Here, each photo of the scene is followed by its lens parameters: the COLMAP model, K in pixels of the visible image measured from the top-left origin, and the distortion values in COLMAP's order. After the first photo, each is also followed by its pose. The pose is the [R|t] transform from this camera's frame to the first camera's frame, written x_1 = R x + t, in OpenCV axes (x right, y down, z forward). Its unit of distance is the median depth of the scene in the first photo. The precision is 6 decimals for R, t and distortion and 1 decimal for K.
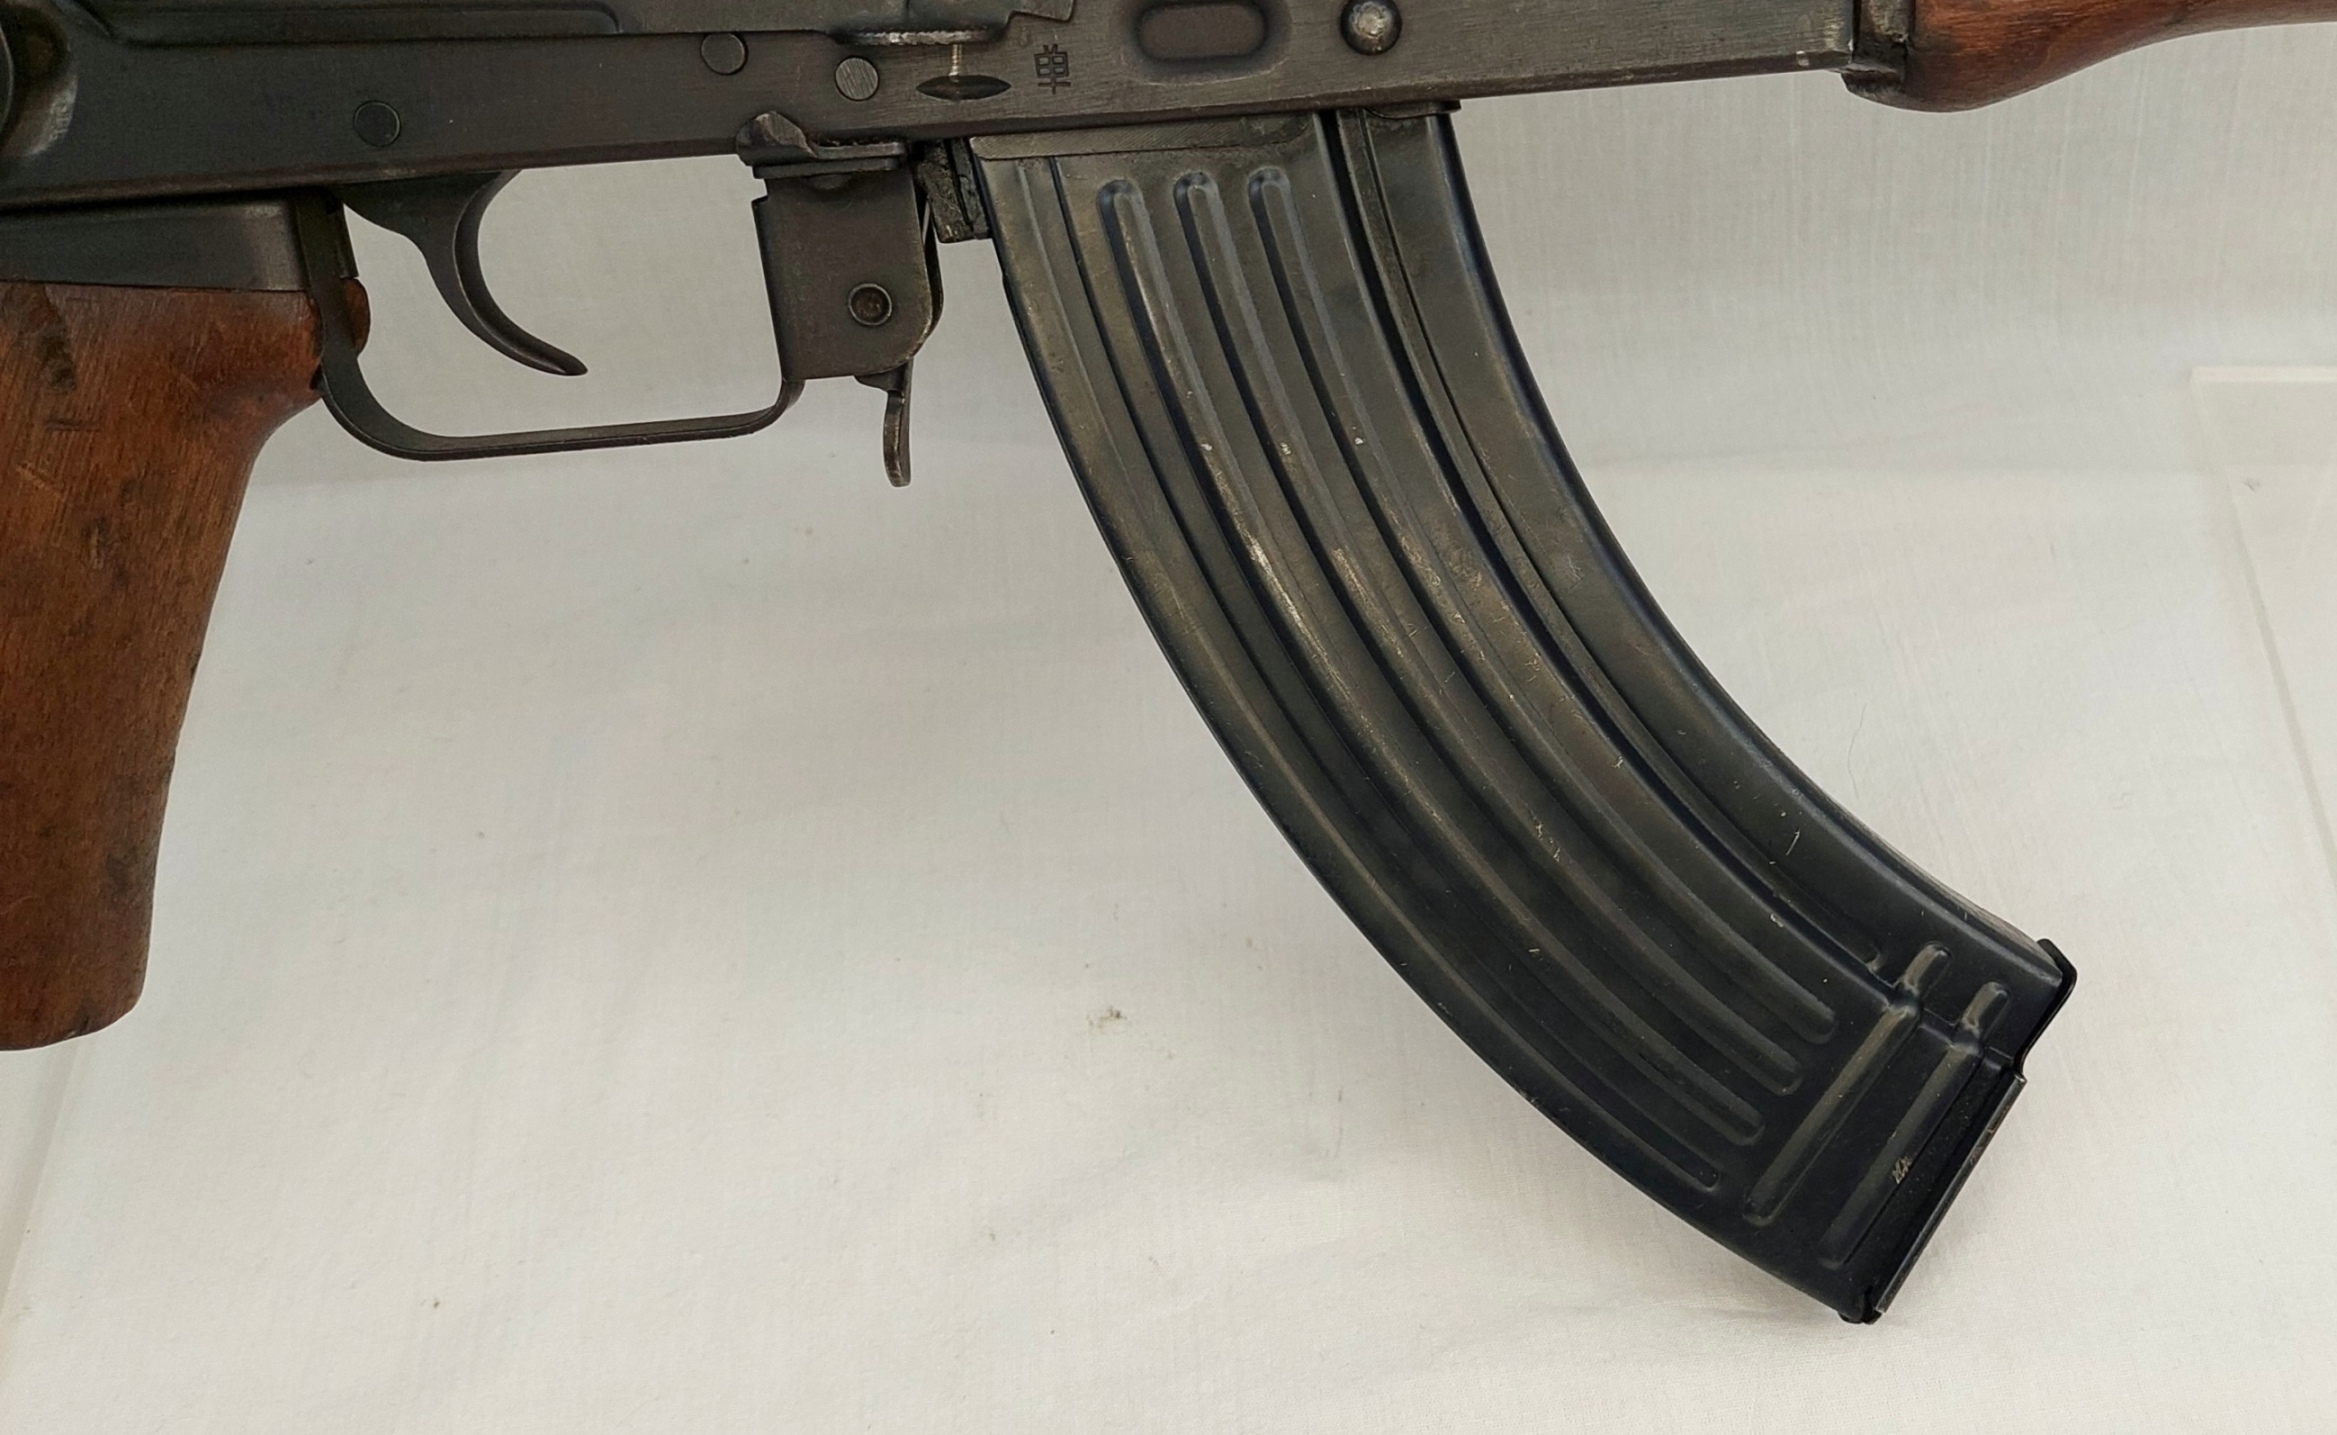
lens RADIAL K [[2442.5, 0, 1624.8], [0, 2442.5, 721.0], [0, 0, 1]] dist [0.026872, -0.061923]
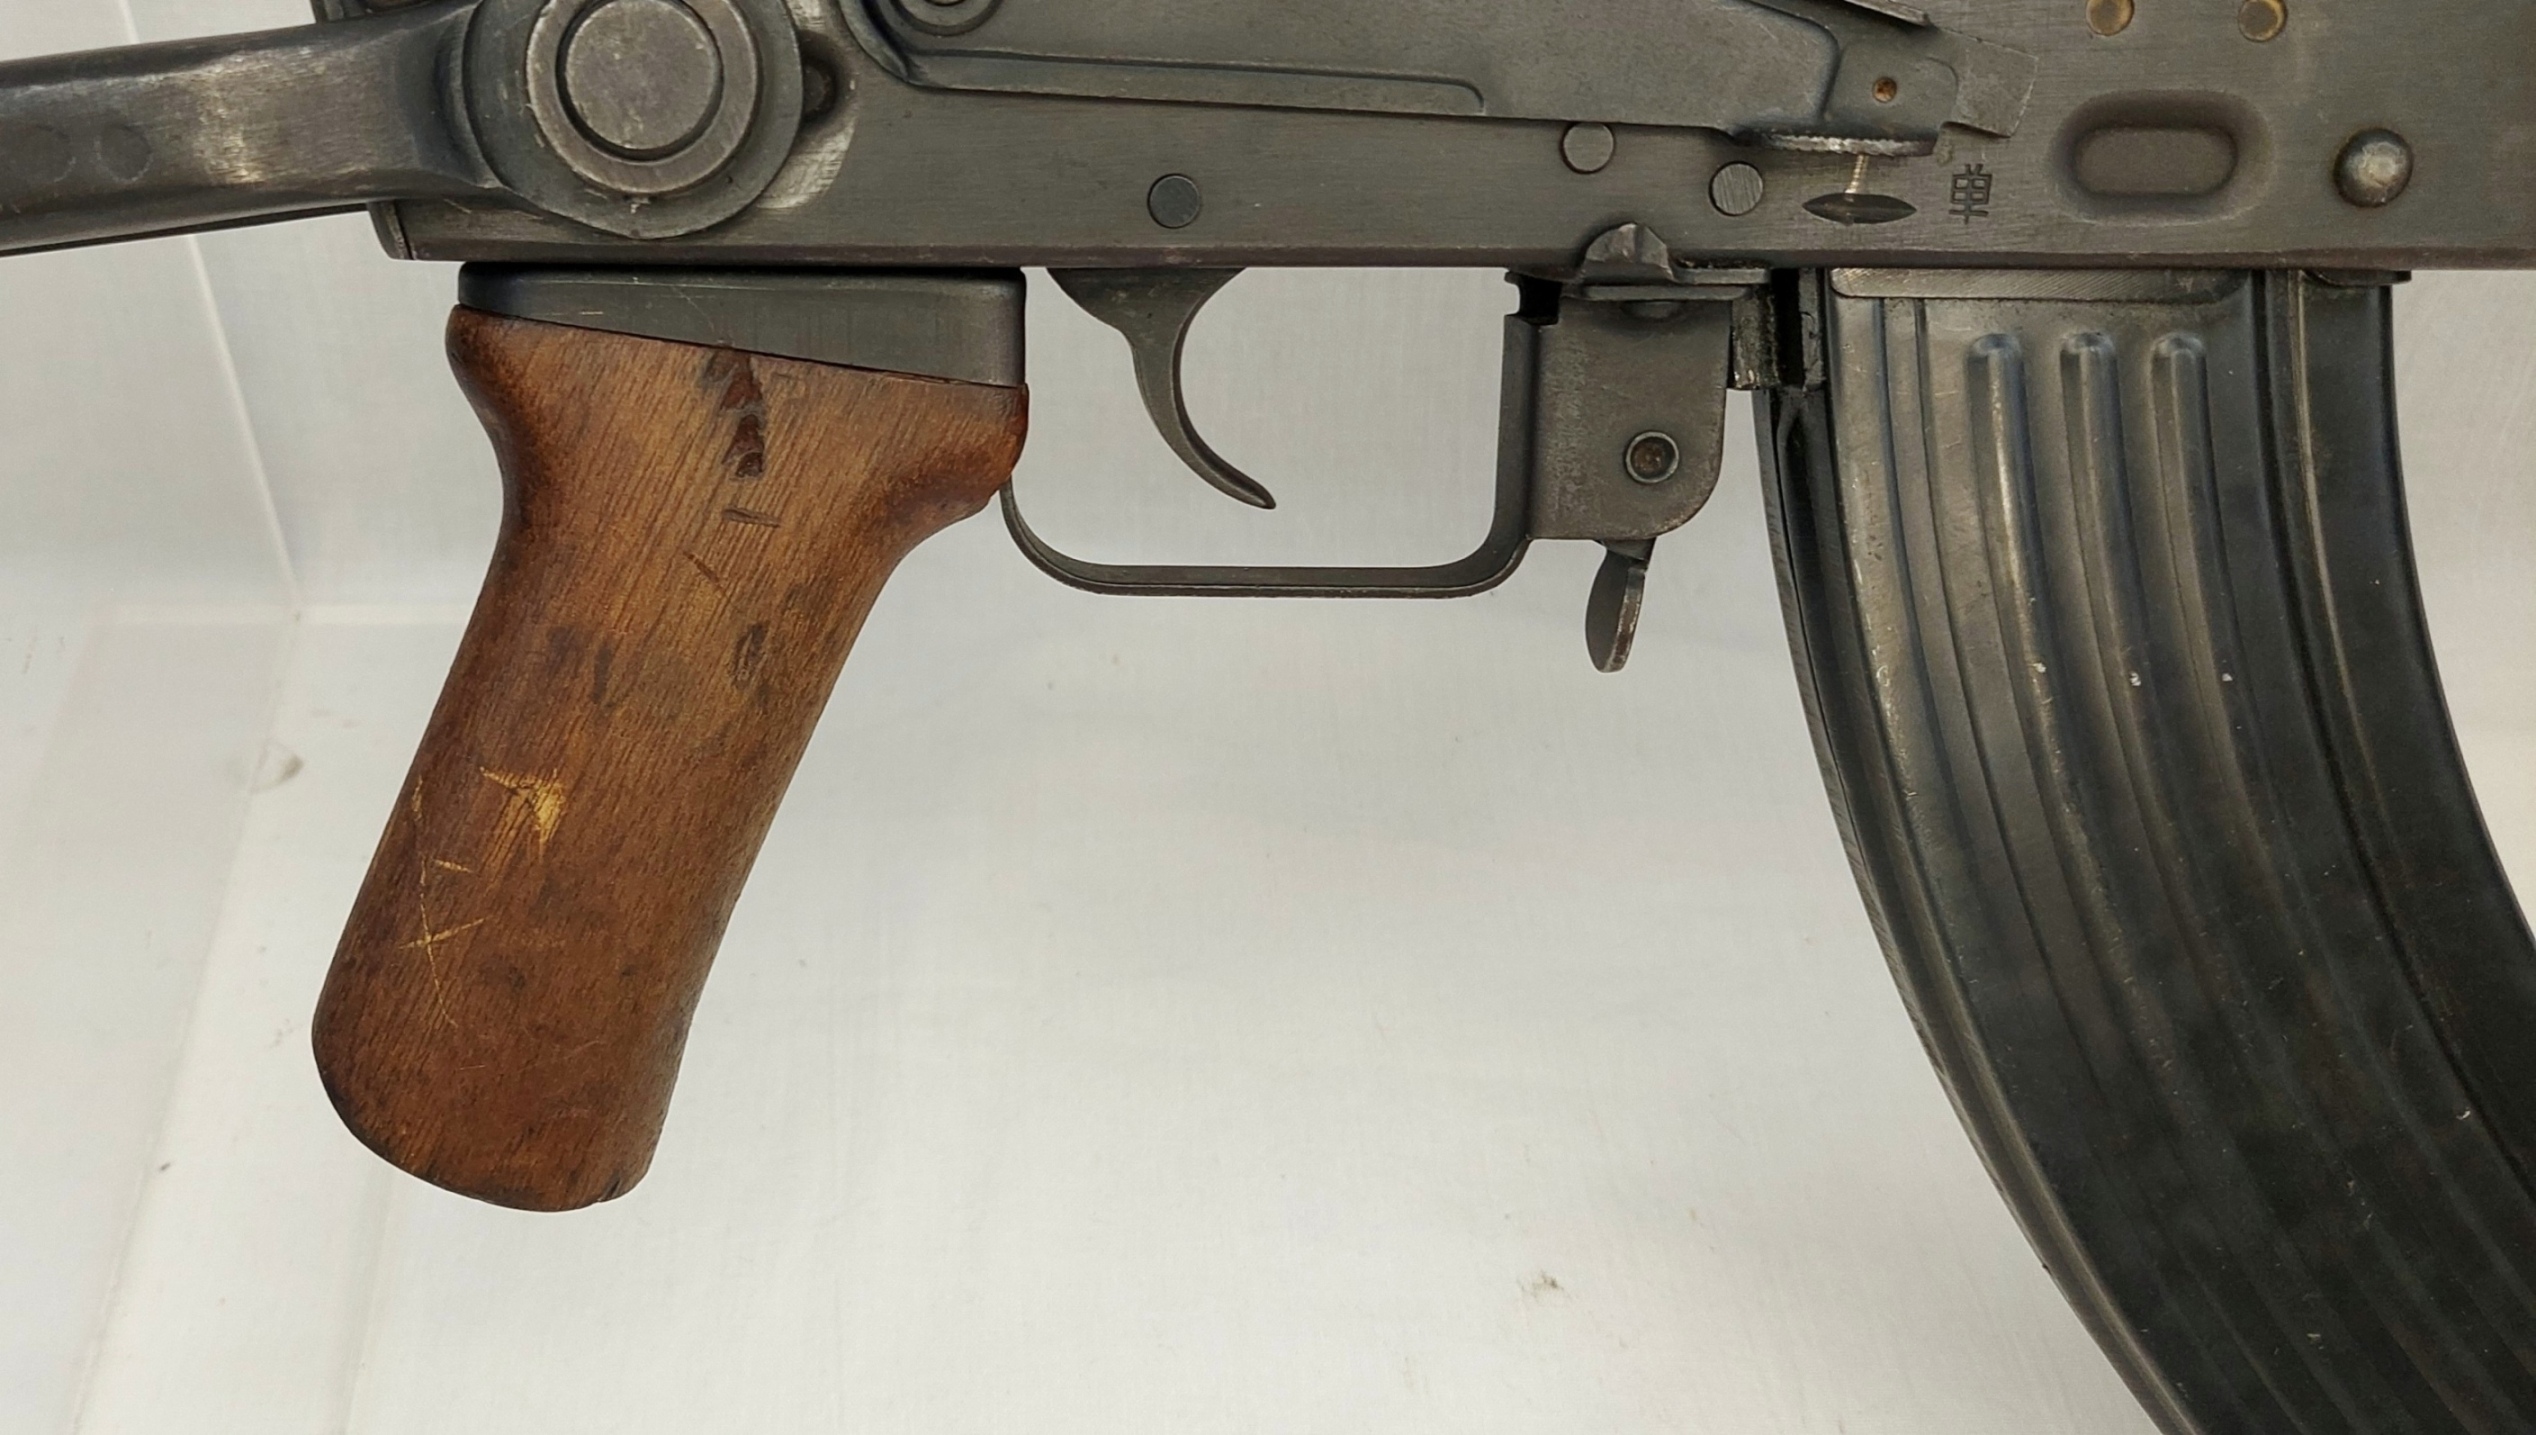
lens RADIAL K [[2471.7, 0, 960.2], [0, 2471.7, 717.8], [0, 0, 1]] dist [0.061615, -0.168588]
pose [[0.979426, 0.109410, -0.169572, -0.398947], [-0.117302, 0.992399, -0.037216, -0.025823], [0.164211, 0.056342, 0.984815, 0.149480]]
